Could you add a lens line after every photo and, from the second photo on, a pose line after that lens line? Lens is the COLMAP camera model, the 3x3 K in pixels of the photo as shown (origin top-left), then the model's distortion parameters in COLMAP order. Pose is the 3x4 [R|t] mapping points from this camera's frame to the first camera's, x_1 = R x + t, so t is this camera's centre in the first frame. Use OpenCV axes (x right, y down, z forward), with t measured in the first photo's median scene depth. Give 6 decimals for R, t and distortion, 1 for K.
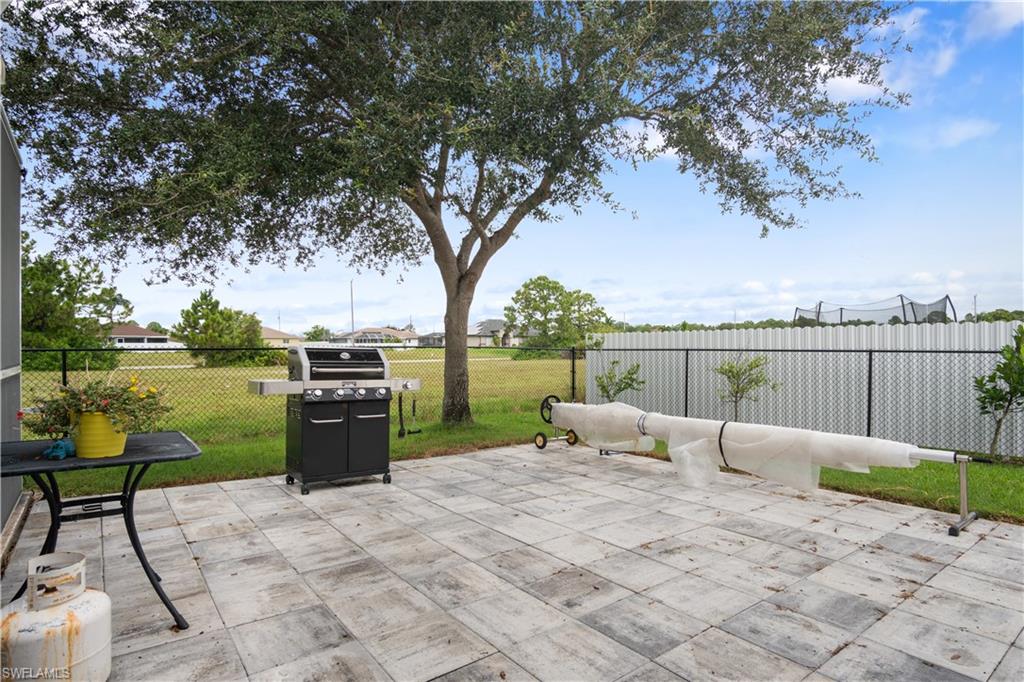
lens RADIAL K [[551.1, 0, 509.0], [0, 551.1, 344.0], [0, 0, 1]] dist [-0.023320, 0.003951]
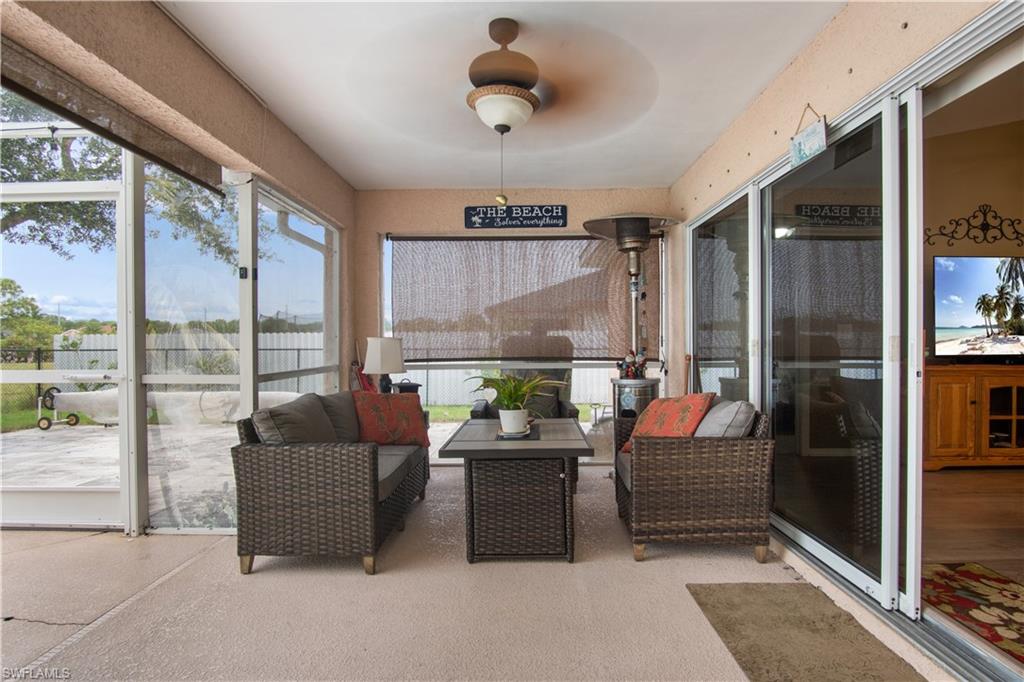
lens RADIAL K [[551.1, 0, 509.3], [0, 551.1, 337.5], [0, 0, 1]] dist [-0.023320, 0.003951]
pose [[0.605519, 0.010721, 0.795758, -0.282331], [-0.005022, 0.999941, -0.009651, -0.011750], [-0.795815, 0.001847, 0.605537, -0.568309]]
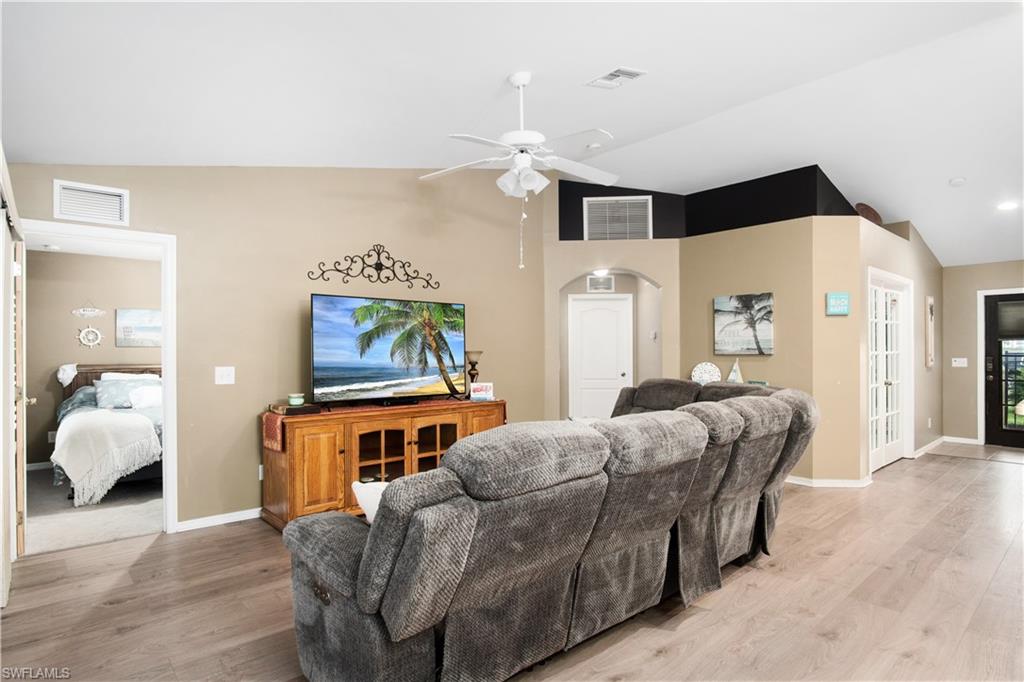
lens RADIAL K [[551.1, 0, 507.6], [0, 551.1, 346.5], [0, 0, 1]] dist [-0.023320, 0.003951]
pose [[-0.048842, 0.012490, 0.998728, -0.052939], [0.004075, 0.999916, -0.012306, -0.055218], [-0.998798, 0.003469, -0.048889, -0.782732]]
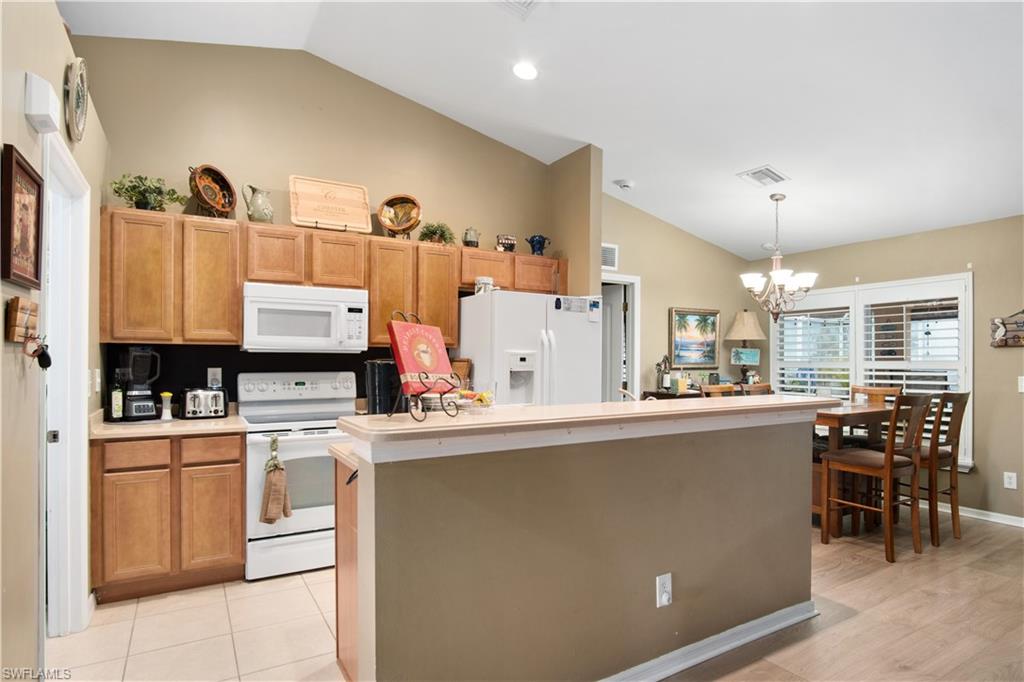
lens RADIAL K [[551.1, 0, 523.8], [0, 551.1, 364.3], [0, 0, 1]] dist [-0.023320, 0.003951]
pose [[-0.120235, 0.018268, -0.992577, 0.659115], [-0.002125, 0.999824, 0.018659, -0.057283], [0.992743, 0.004353, -0.120175, -1.261234]]
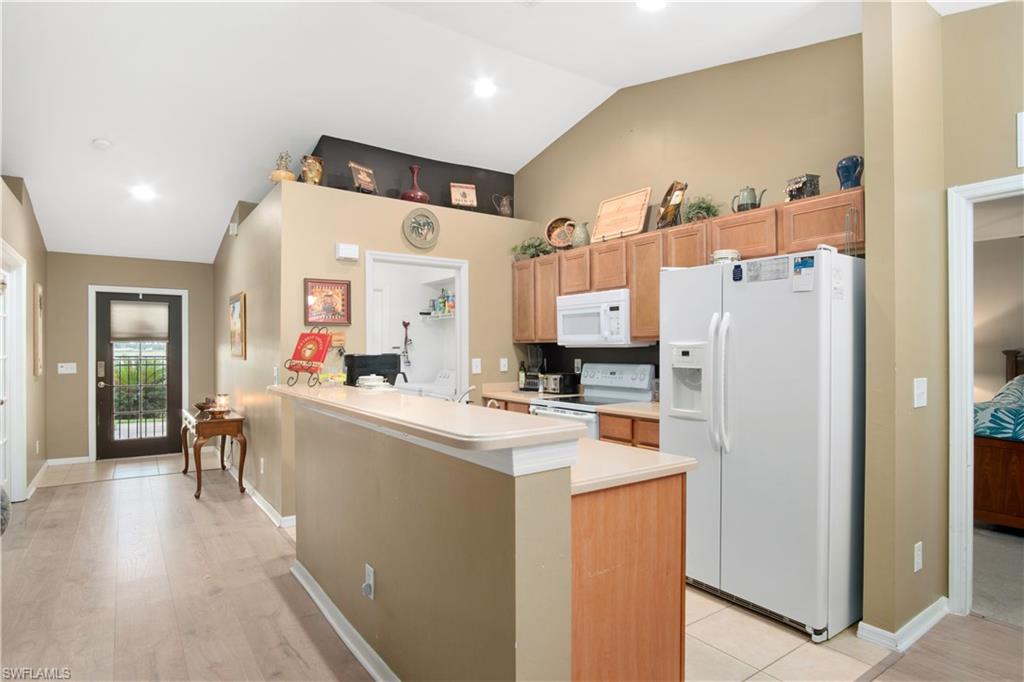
lens RADIAL K [[551.1, 0, 516.4], [0, 551.1, 349.9], [0, 0, 1]] dist [-0.023320, 0.003951]
pose [[-0.998700, 0.010660, 0.049848, 0.199003], [0.010674, 0.999943, 0.000025, -0.056172], [-0.049845, 0.000557, -0.998757, -0.869902]]
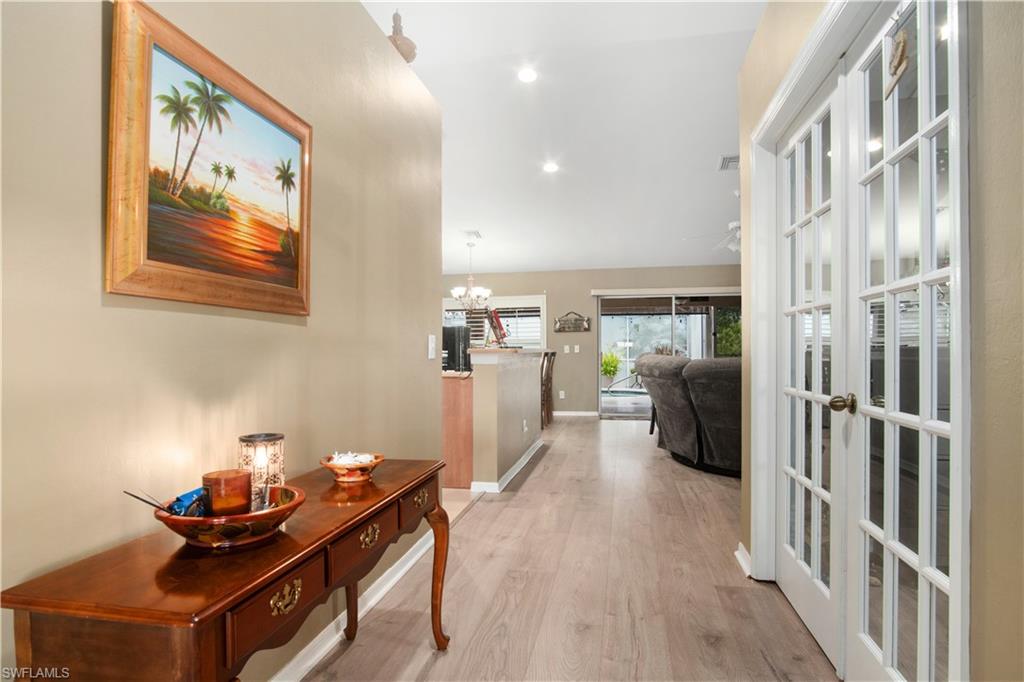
lens RADIAL K [[551.1, 0, 515.3], [0, 551.1, 350.6], [0, 0, 1]] dist [-0.023320, 0.003951]
pose [[0.648202, 0.007493, -0.761432, 0.939465], [-0.003266, 0.999970, 0.007061, -0.028626], [0.761461, -0.002090, 0.648207, -1.768754]]
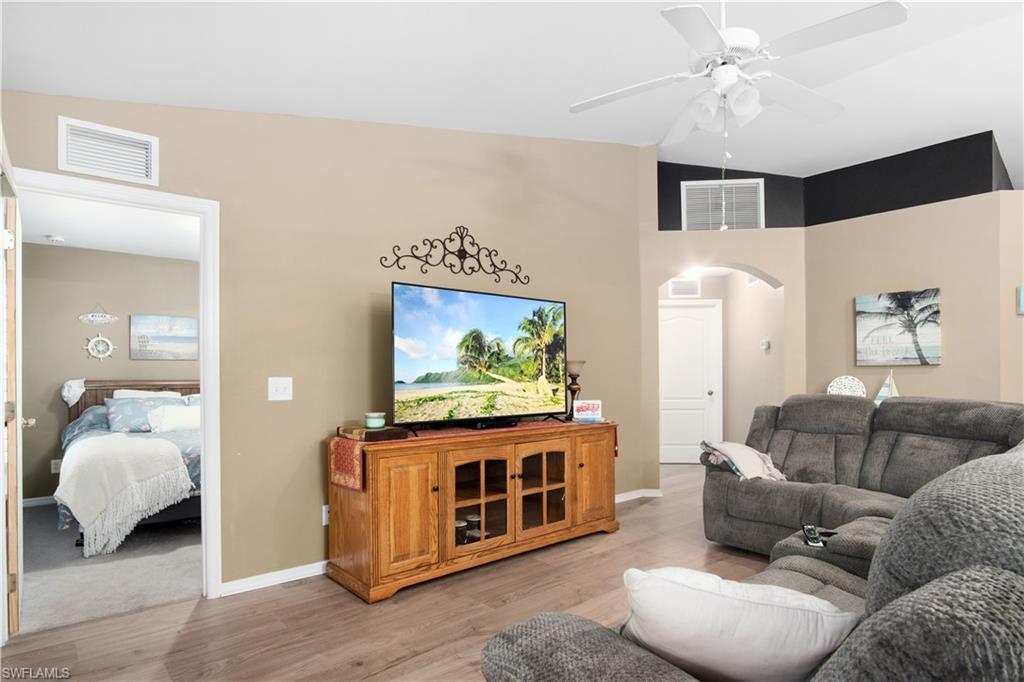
lens RADIAL K [[551.1, 0, 497.2], [0, 551.1, 370.4], [0, 0, 1]] dist [-0.023320, 0.003951]
pose [[-0.033378, 0.012258, 0.999368, 0.111582], [0.005776, 0.999910, -0.012072, -0.039685], [-0.999426, 0.005370, -0.033446, -0.657727]]
